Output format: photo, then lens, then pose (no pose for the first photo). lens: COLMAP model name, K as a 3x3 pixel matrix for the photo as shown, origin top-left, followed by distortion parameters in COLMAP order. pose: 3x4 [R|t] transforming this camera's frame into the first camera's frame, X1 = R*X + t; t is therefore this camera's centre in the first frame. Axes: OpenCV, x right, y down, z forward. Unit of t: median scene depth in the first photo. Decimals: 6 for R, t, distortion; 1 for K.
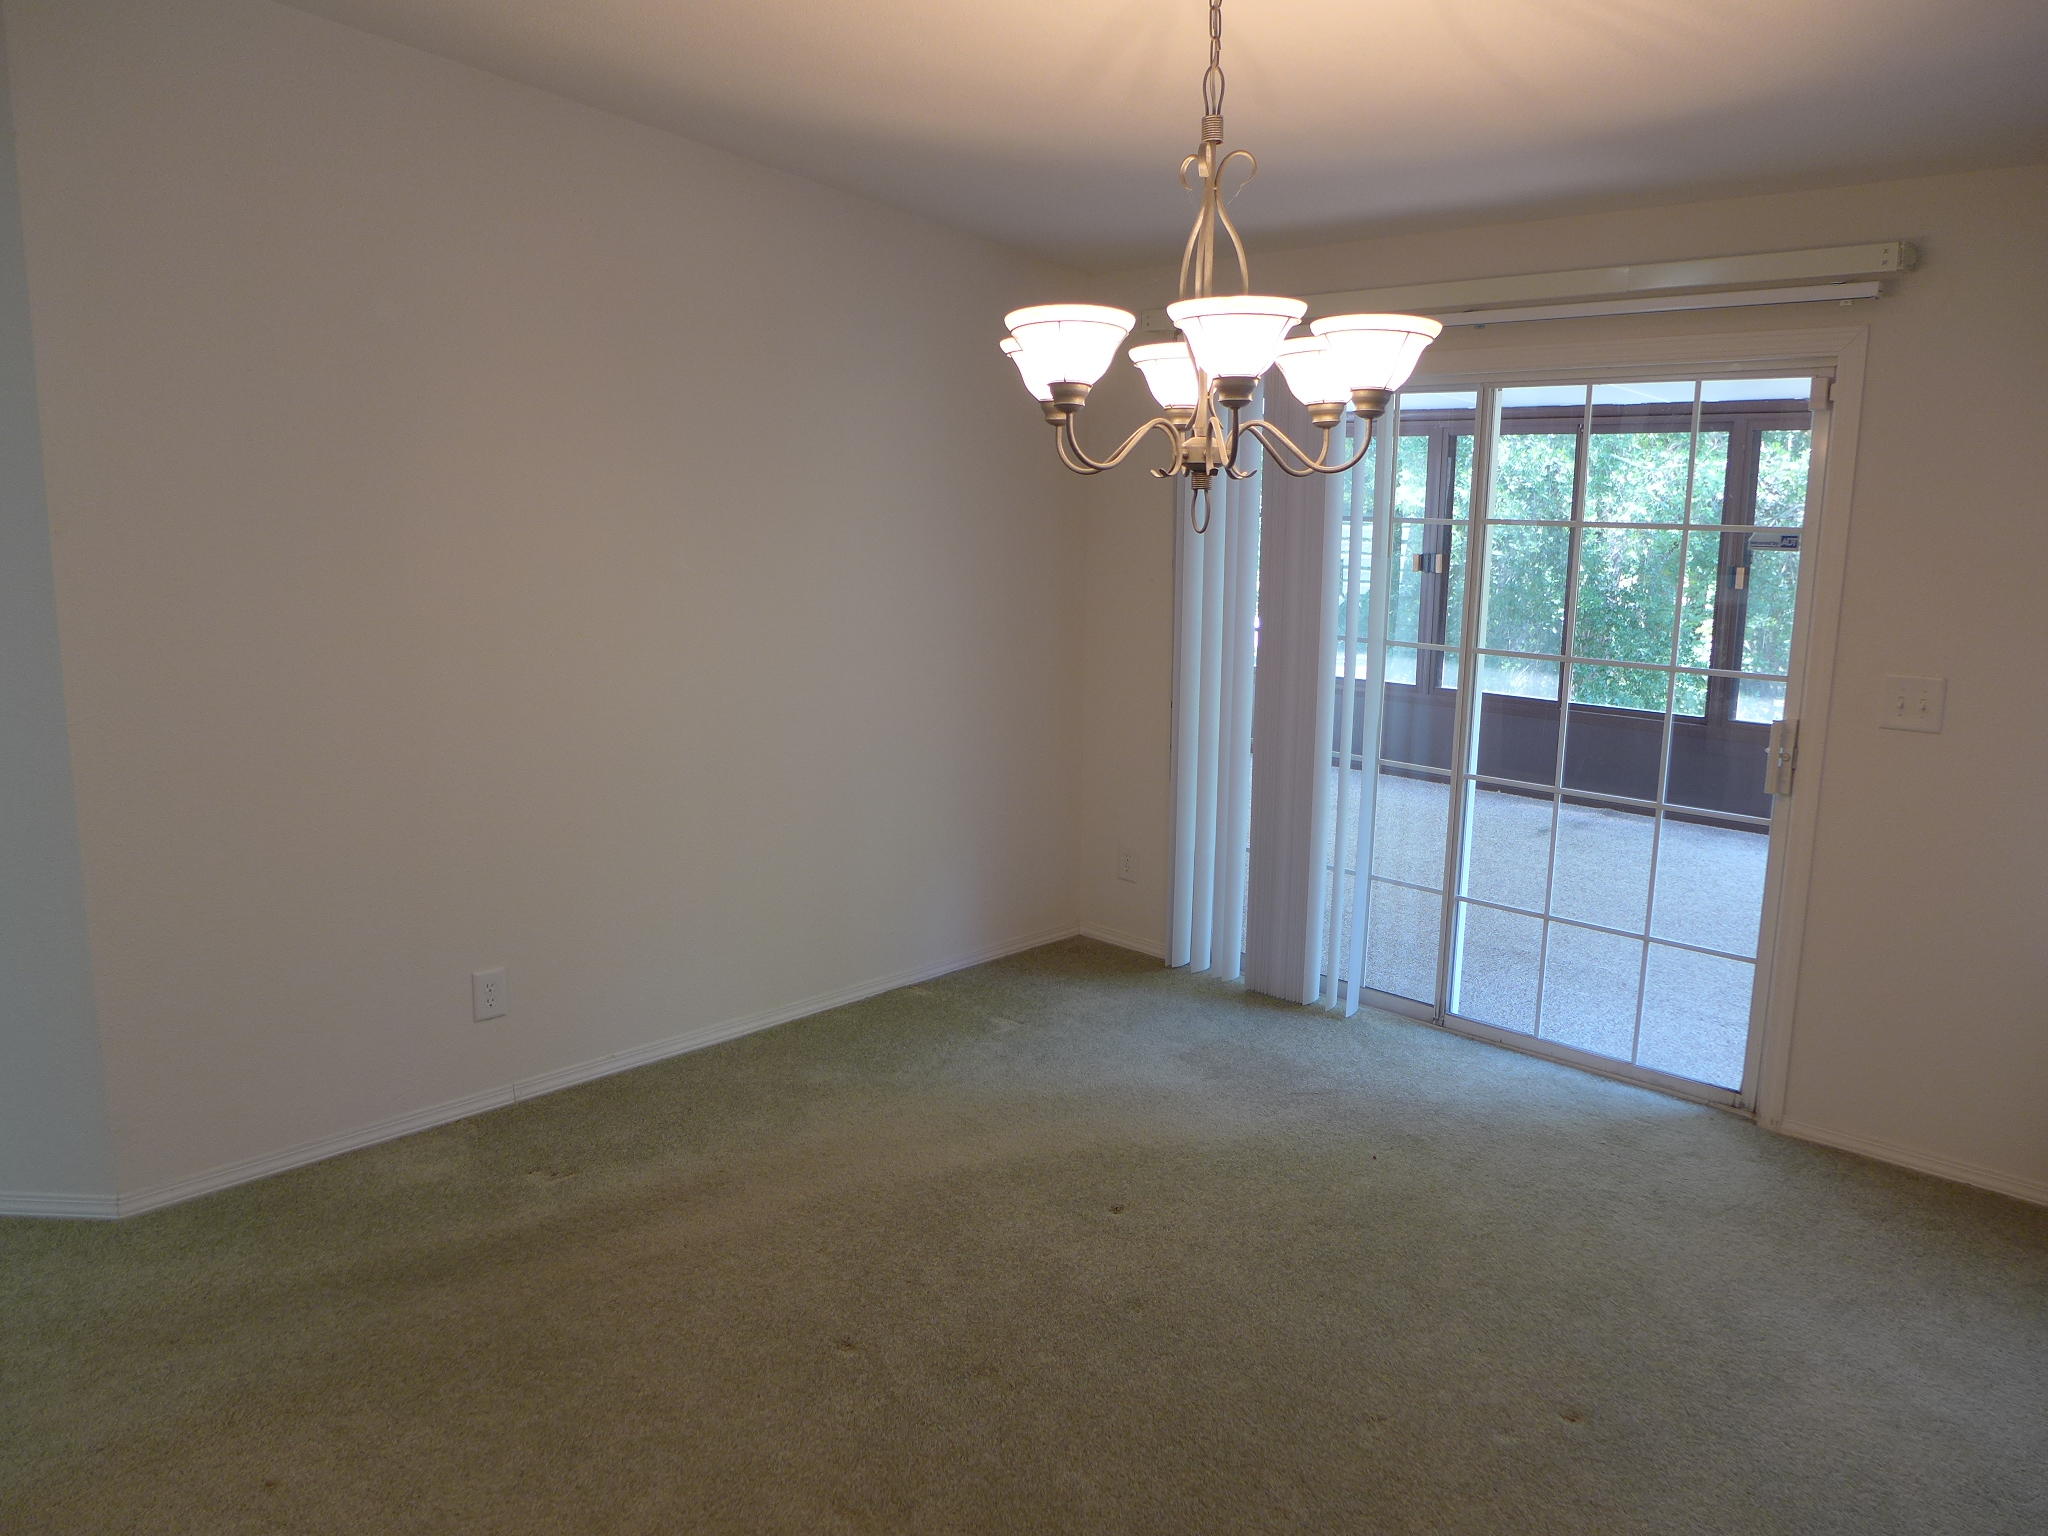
lens RADIAL K [[1484.7, 0, 1024.0], [0, 1484.7, 768.0], [0, 0, 1]] dist [-0.020940, -0.005438]
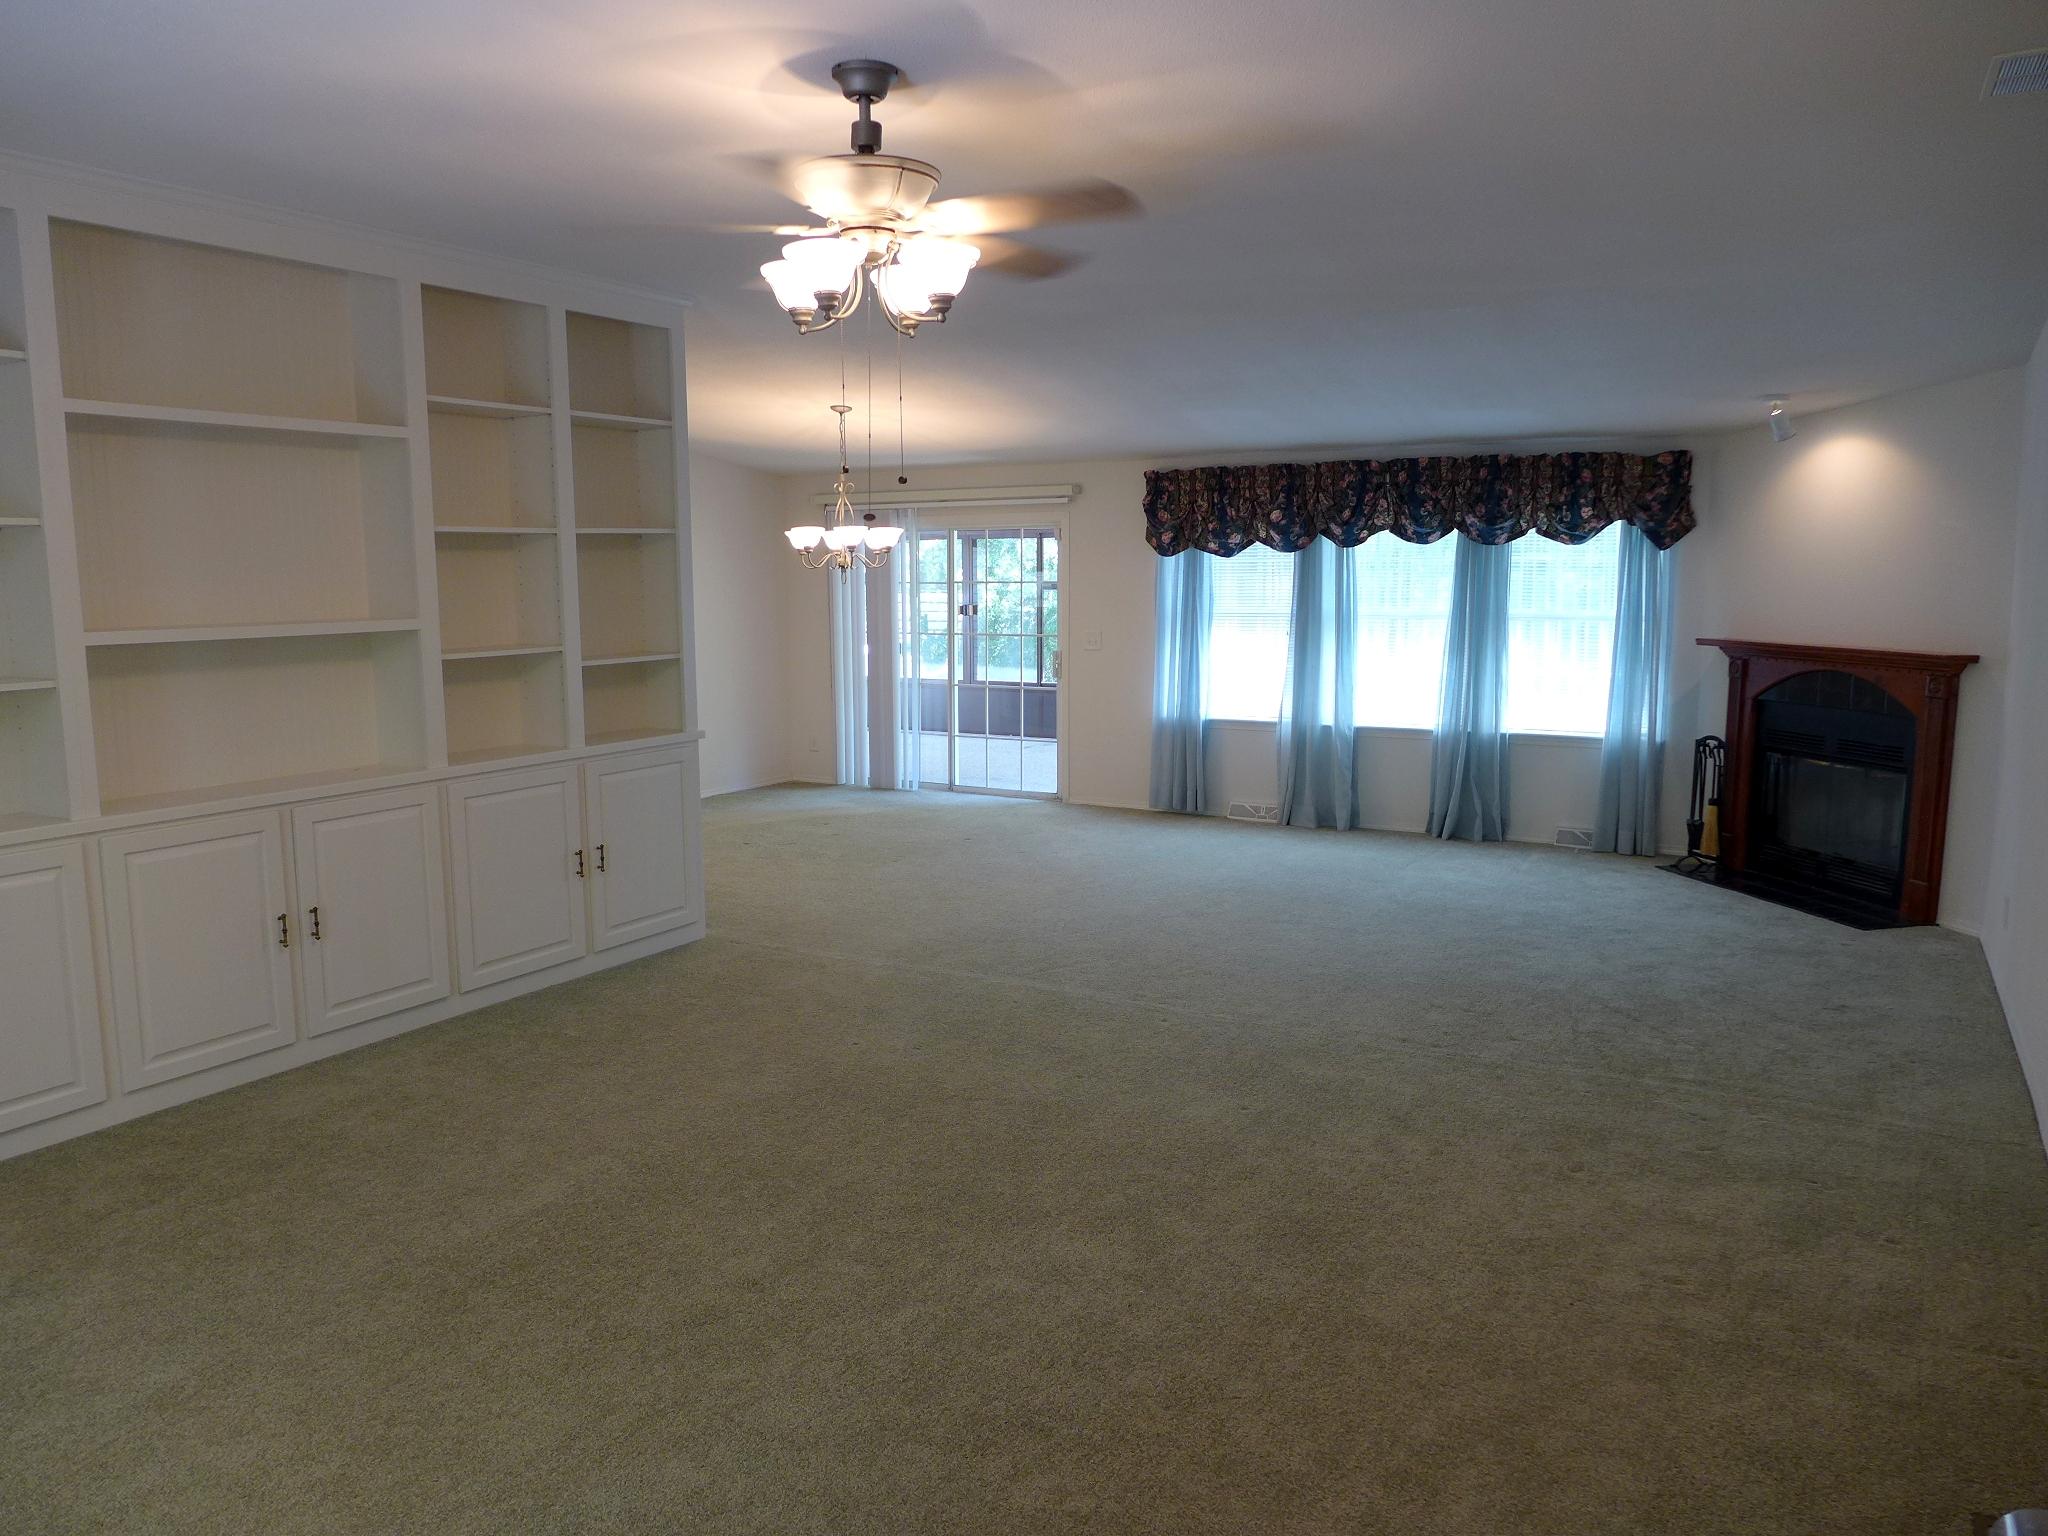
lens RADIAL K [[1484.7, 0, 1024.0], [0, 1484.7, 768.0], [0, 0, 1]] dist [-0.020940, -0.005438]
pose [[0.968689, -0.048713, 0.243451, -0.184940], [0.061706, 0.997032, -0.046029, 0.248547], [-0.240486, 0.059610, 0.968820, -1.332808]]
